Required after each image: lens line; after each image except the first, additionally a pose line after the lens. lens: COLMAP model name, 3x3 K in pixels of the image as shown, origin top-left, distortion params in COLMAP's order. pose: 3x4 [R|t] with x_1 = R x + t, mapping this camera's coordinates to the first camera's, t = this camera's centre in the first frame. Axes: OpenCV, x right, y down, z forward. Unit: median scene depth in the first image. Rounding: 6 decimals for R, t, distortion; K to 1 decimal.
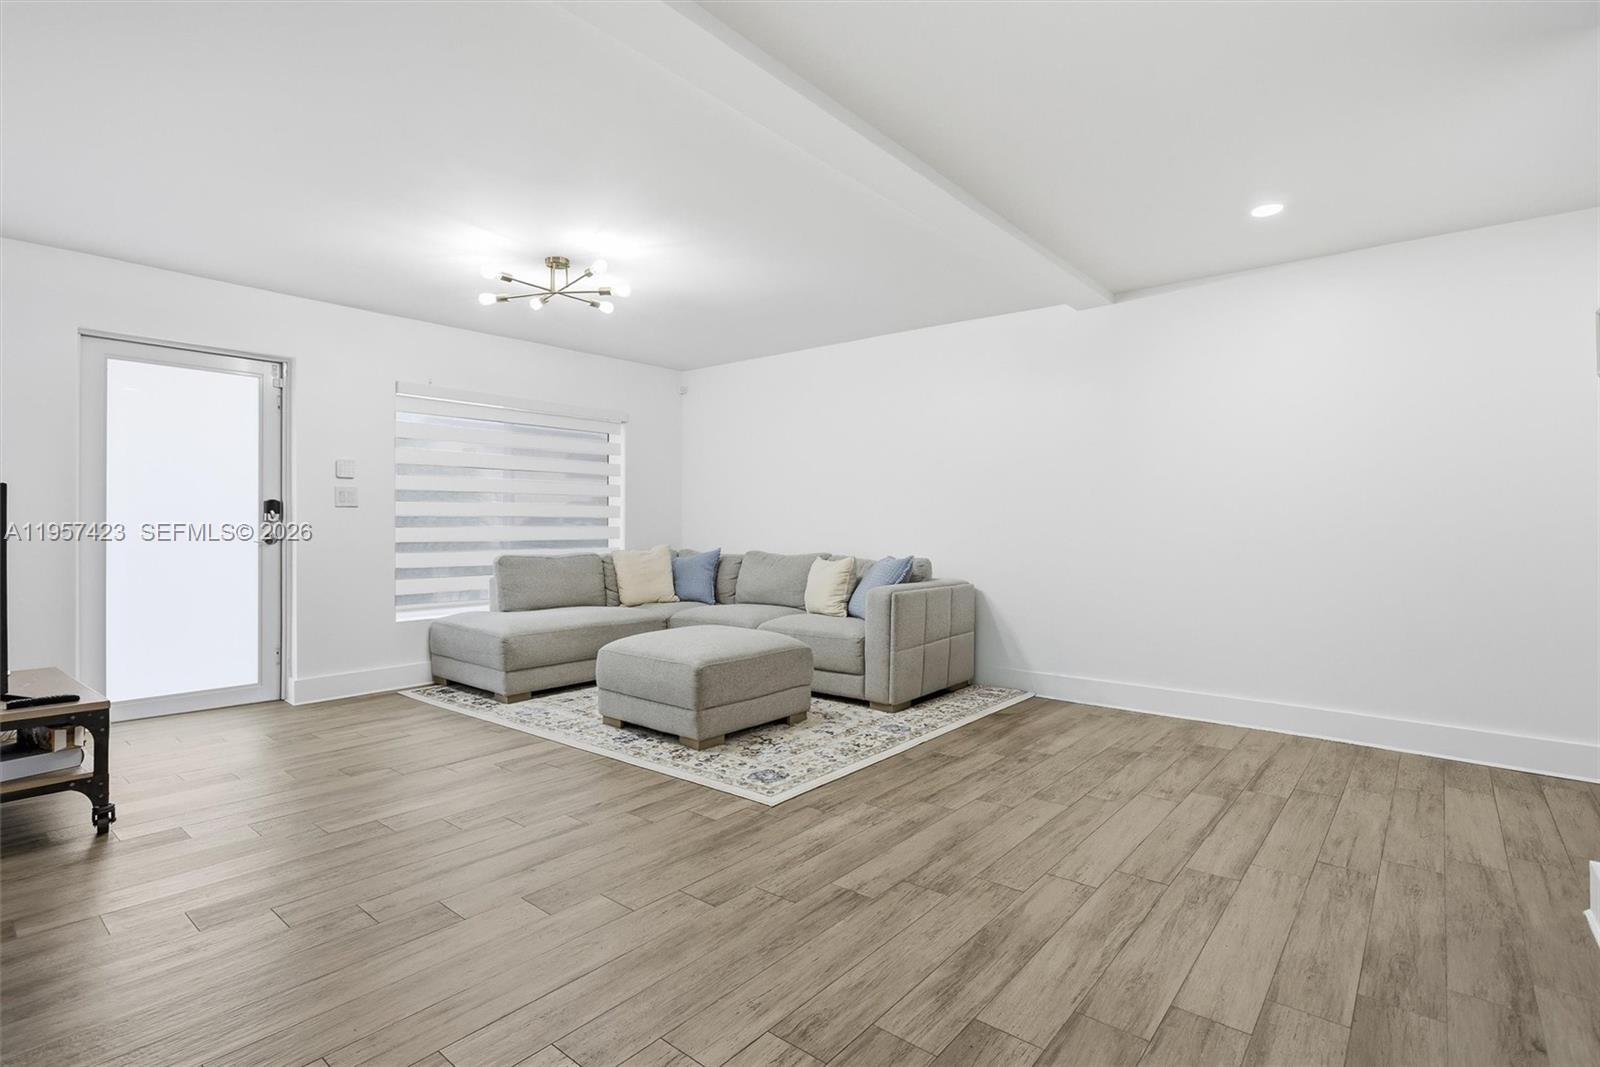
lens RADIAL K [[762.2, 0, 795.3], [0, 762.2, 540.7], [0, 0, 1]] dist [-0.009231, 0.002775]
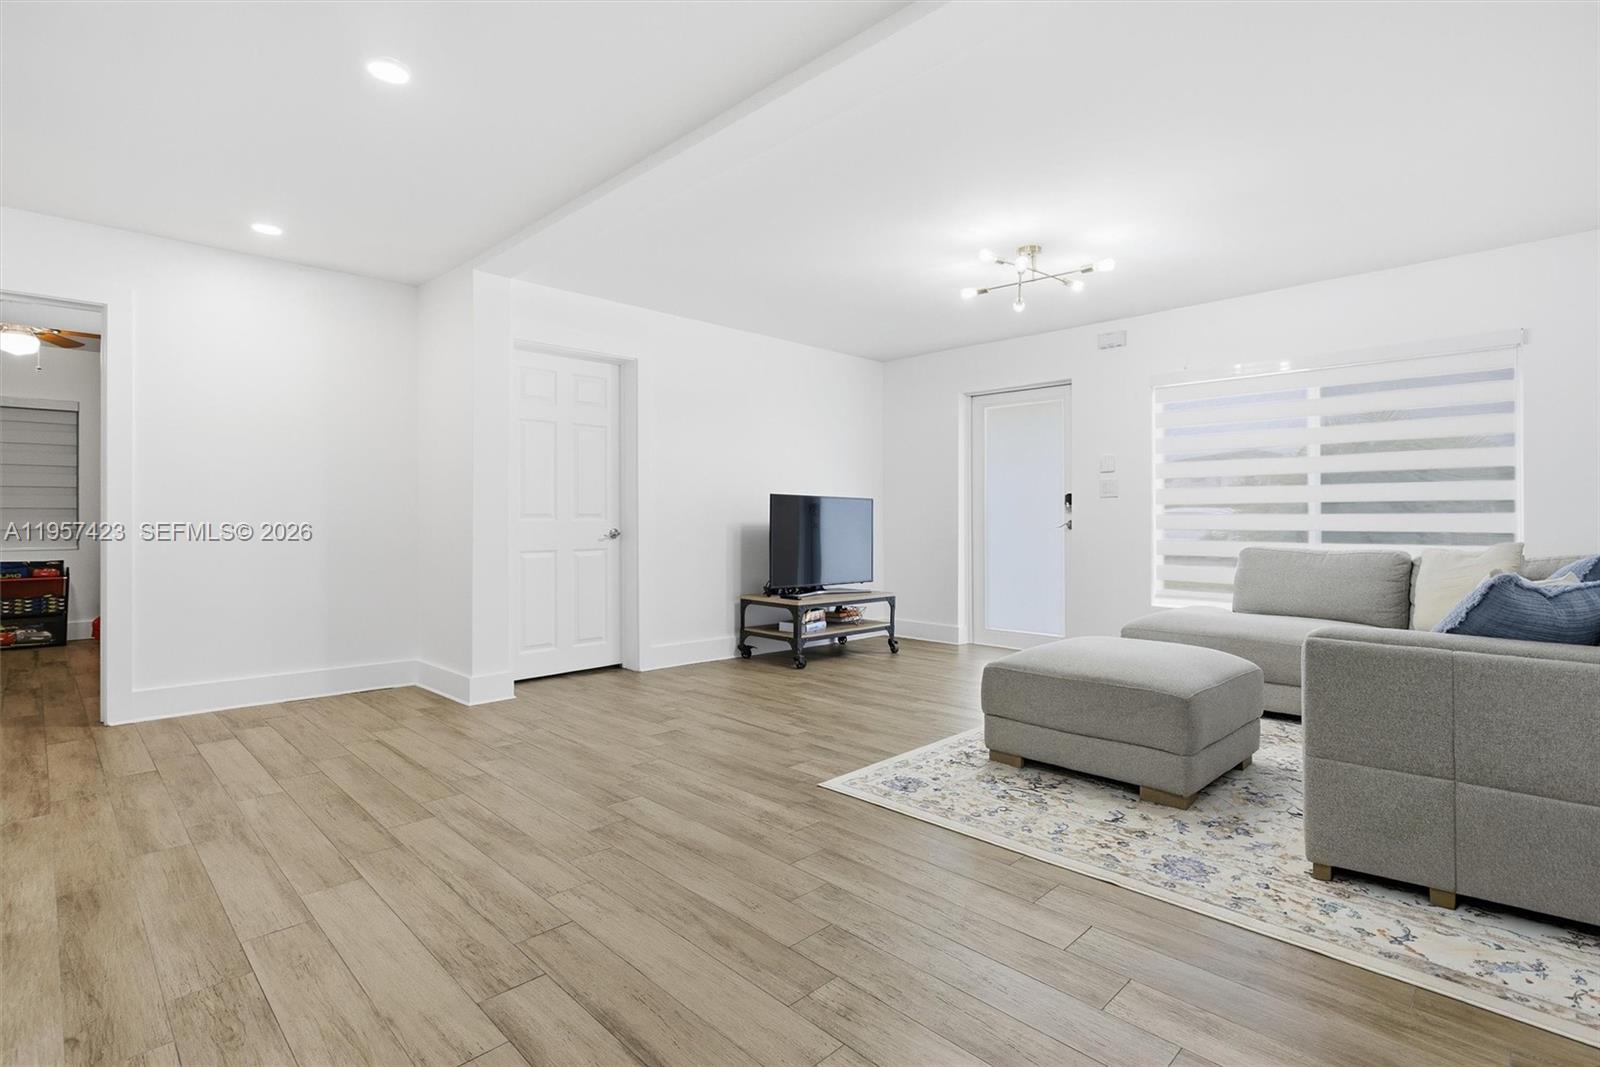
lens RADIAL K [[762.2, 0, 787.9], [0, 762.2, 524.1], [0, 0, 1]] dist [-0.009231, 0.002775]
pose [[-0.088799, 0.005443, -0.996035, 1.056095], [-0.019668, 0.999781, 0.007217, -0.004384], [0.995855, 0.020231, -0.088673, 1.125349]]
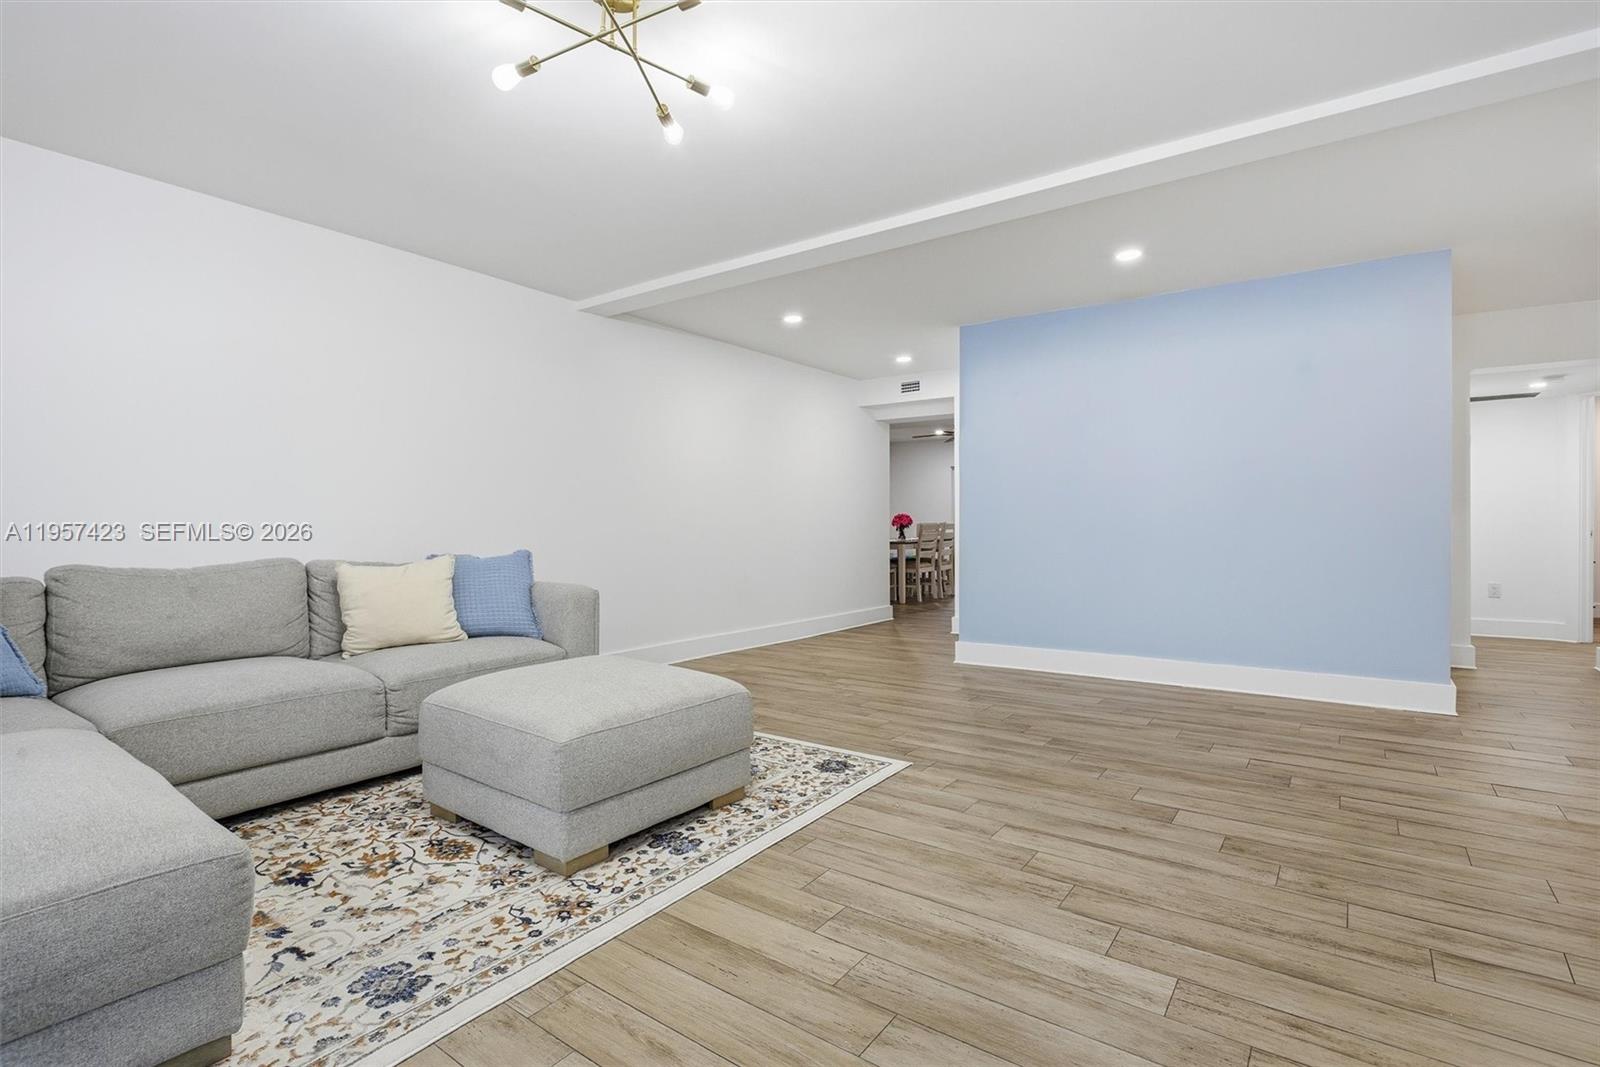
lens RADIAL K [[762.2, 0, 796.6], [0, 762.2, 525.6], [0, 0, 1]] dist [-0.009231, 0.002775]
pose [[-0.074421, 0.001057, 0.997226, -1.206418], [0.016422, 0.999865, 0.000166, 0.001297], [-0.997092, 0.016388, -0.074428, 1.342800]]
